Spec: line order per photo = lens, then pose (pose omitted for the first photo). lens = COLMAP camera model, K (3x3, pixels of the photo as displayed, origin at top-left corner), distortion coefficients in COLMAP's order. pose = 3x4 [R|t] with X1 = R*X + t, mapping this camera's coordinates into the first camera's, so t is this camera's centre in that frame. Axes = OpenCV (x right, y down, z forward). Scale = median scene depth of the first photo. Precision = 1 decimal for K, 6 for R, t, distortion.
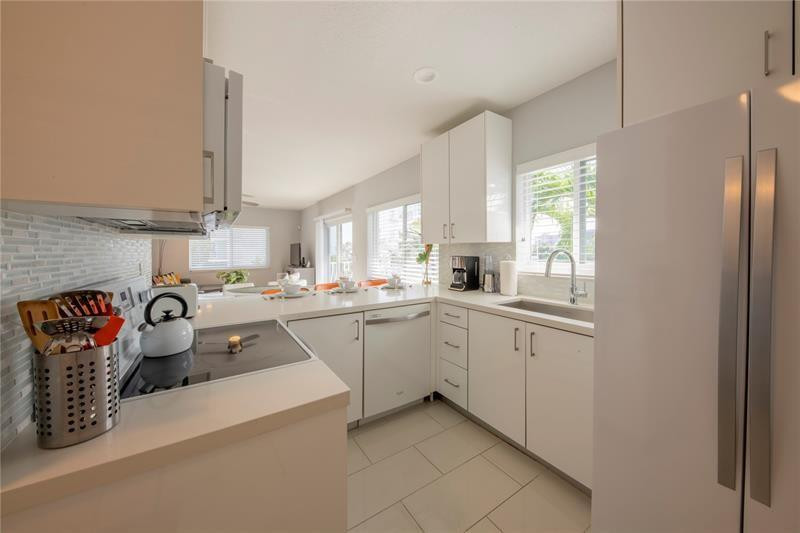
lens RADIAL K [[284.0, 0, 400.8], [0, 284.0, 257.6], [0, 0, 1]] dist [-0.033810, -0.000007]
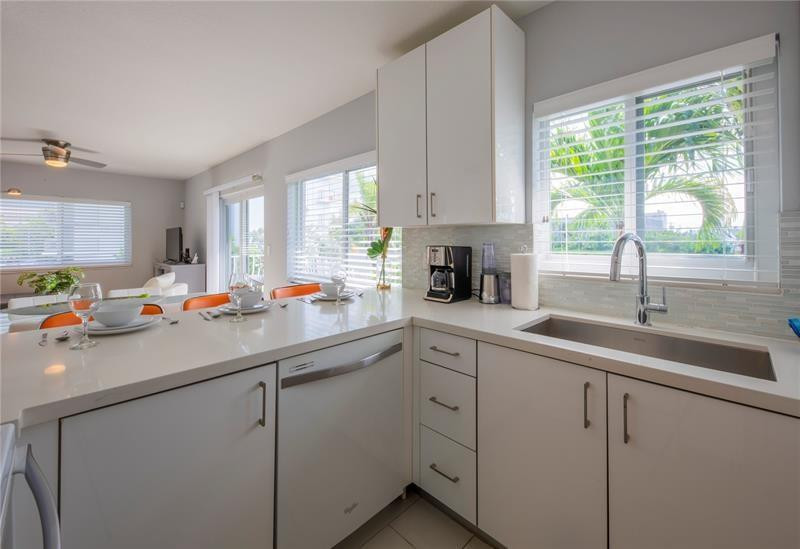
lens RADIAL K [[330.9, 0, 404.4], [0, 330.9, 242.7], [0, 0, 1]] dist [0.000905, 0.000067]
pose [[0.975681, 0.000568, 0.219193, -0.032964], [0.003299, 0.999845, -0.017274, -0.000009], [-0.219169, 0.017577, 0.975529, 0.305881]]
